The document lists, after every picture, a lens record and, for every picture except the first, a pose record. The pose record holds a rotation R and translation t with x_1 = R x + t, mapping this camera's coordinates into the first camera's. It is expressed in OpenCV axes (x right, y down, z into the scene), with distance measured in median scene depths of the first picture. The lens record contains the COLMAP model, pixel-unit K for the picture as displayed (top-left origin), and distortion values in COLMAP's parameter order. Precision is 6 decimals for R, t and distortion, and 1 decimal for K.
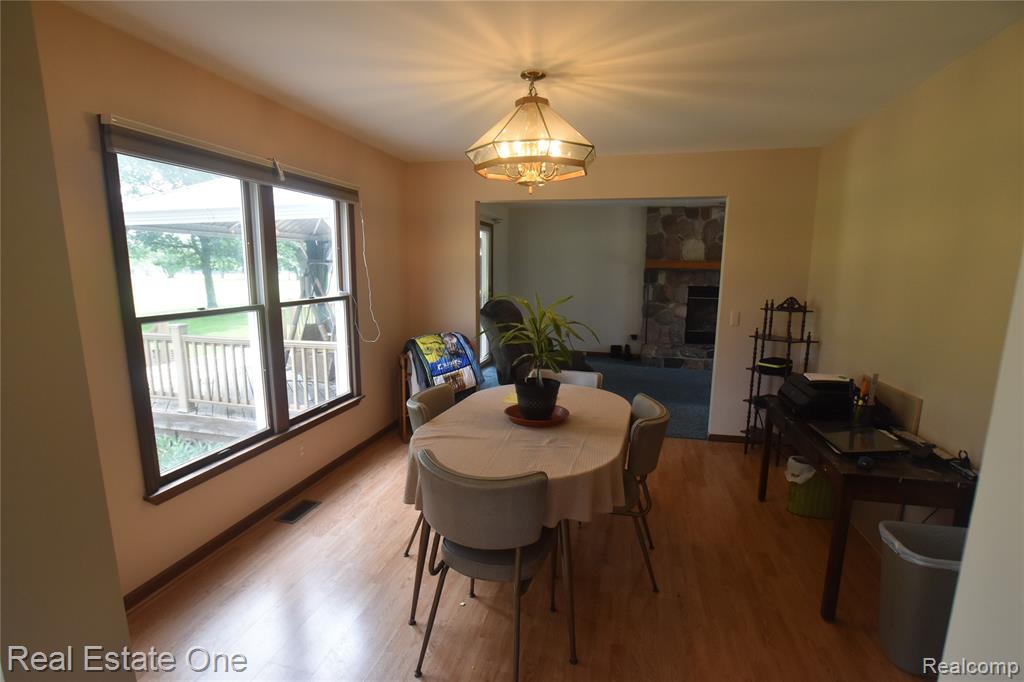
lens RADIAL K [[489.8, 0, 509.1], [0, 489.8, 351.9], [0, 0, 1]] dist [-0.085159, 0.055330]
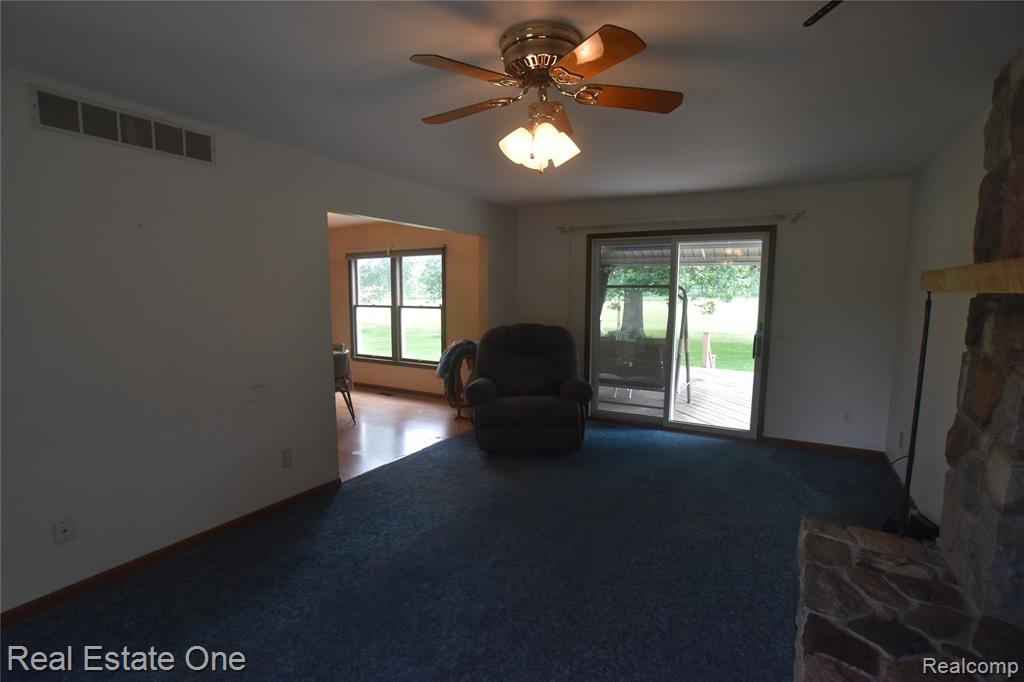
lens RADIAL K [[489.8, 0, 509.1], [0, 489.8, 351.9], [0, 0, 1]] dist [-0.085159, 0.055330]
pose [[-0.274783, 0.114738, -0.954636, 1.181953], [-0.168690, 0.971702, 0.165345, -0.260713], [0.946593, 0.206471, -0.247652, 1.523358]]
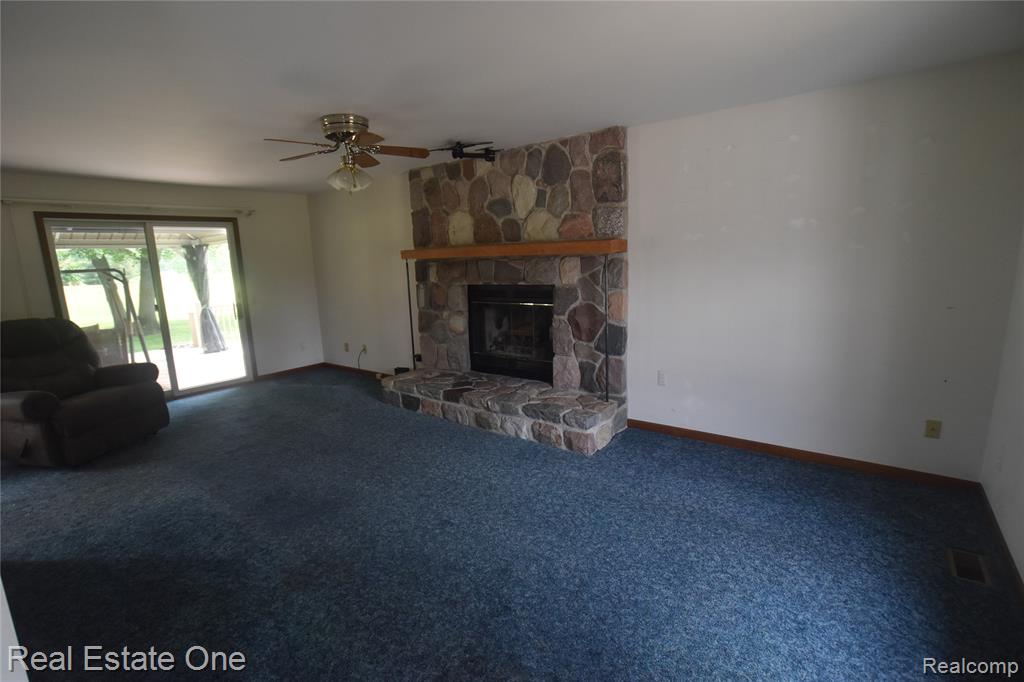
lens RADIAL K [[489.8, 0, 509.1], [0, 489.8, 351.9], [0, 0, 1]] dist [-0.085159, 0.055330]
pose [[0.910841, 0.037251, -0.411074, 1.302774], [-0.024692, 0.999053, 0.035822, -0.131445], [0.412019, -0.022478, 0.910898, 0.789244]]
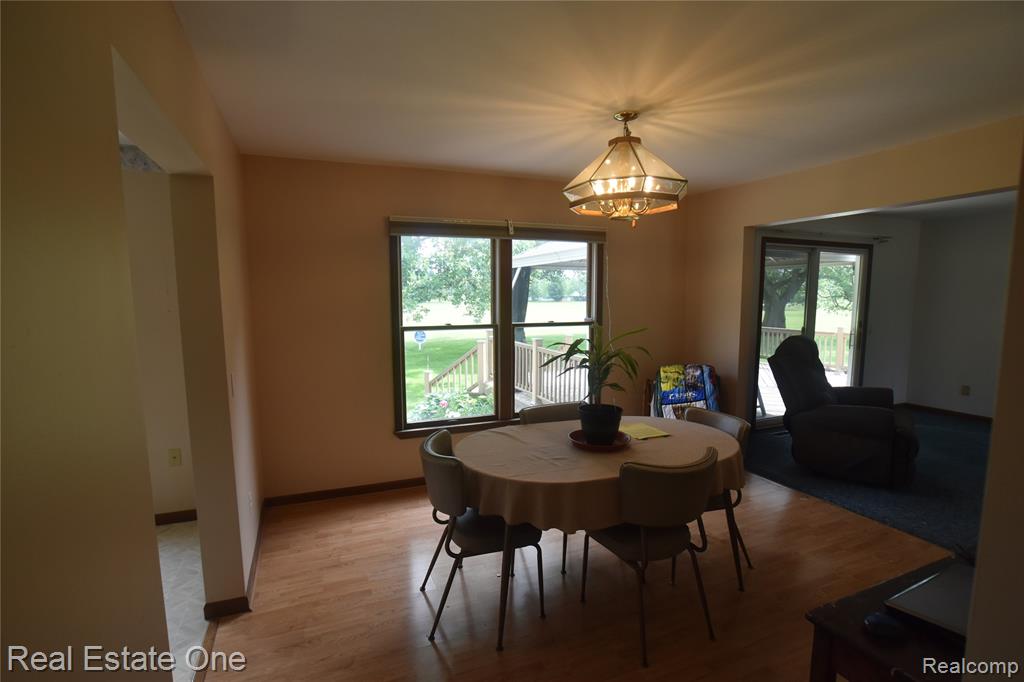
lens RADIAL K [[489.8, 0, 509.1], [0, 489.8, 351.9], [0, 0, 1]] dist [-0.085159, 0.055330]
pose [[0.600134, 0.083215, -0.795559, 0.440916], [-0.130129, 0.991482, 0.005545, -0.022061], [0.789244, 0.100198, 0.605850, 0.121886]]
